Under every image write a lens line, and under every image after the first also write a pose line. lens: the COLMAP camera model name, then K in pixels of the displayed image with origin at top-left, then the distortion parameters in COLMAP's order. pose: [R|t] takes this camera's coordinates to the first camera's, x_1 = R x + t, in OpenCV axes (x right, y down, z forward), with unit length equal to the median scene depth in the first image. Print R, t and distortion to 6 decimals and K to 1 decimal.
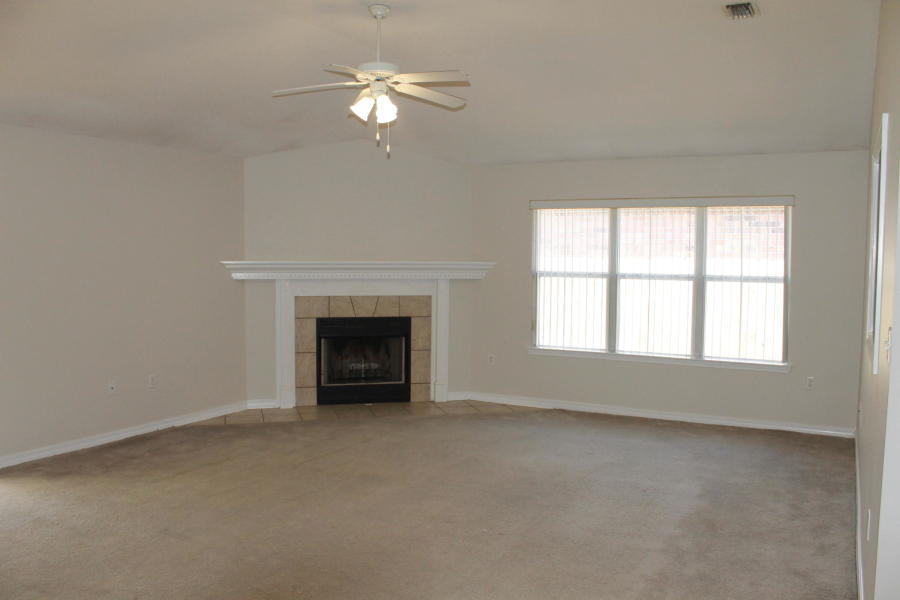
lens RADIAL K [[768.8, 0, 450.2], [0, 768.8, 298.8], [0, 0, 1]] dist [-0.118116, 0.005589]
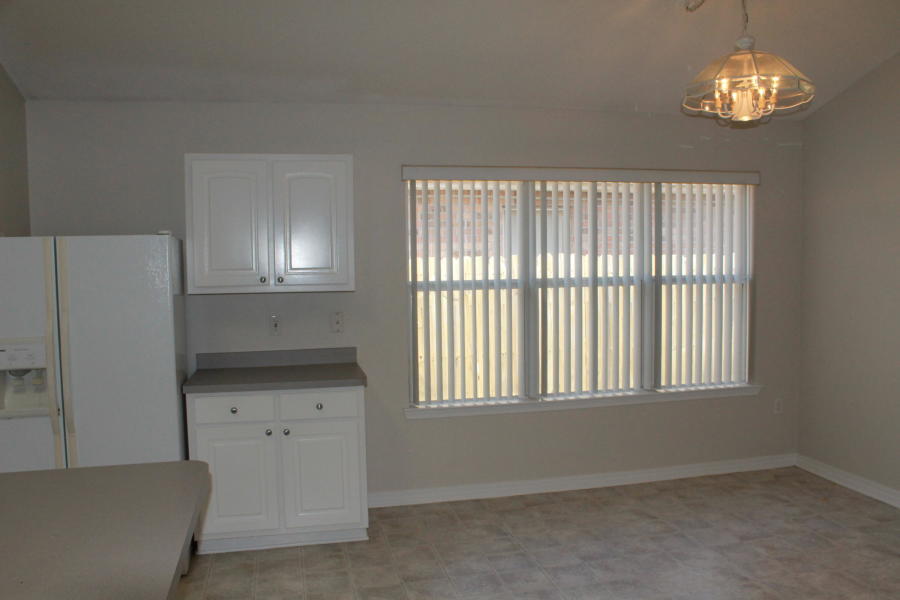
lens RADIAL K [[768.8, 0, 450.0], [0, 768.8, 300.5], [0, 0, 1]] dist [-0.118116, 0.005589]
pose [[0.739315, -0.053045, 0.671267, -0.285088], [0.068340, 0.997656, 0.003570, -0.022813], [-0.669883, 0.043235, 0.741207, 0.546246]]
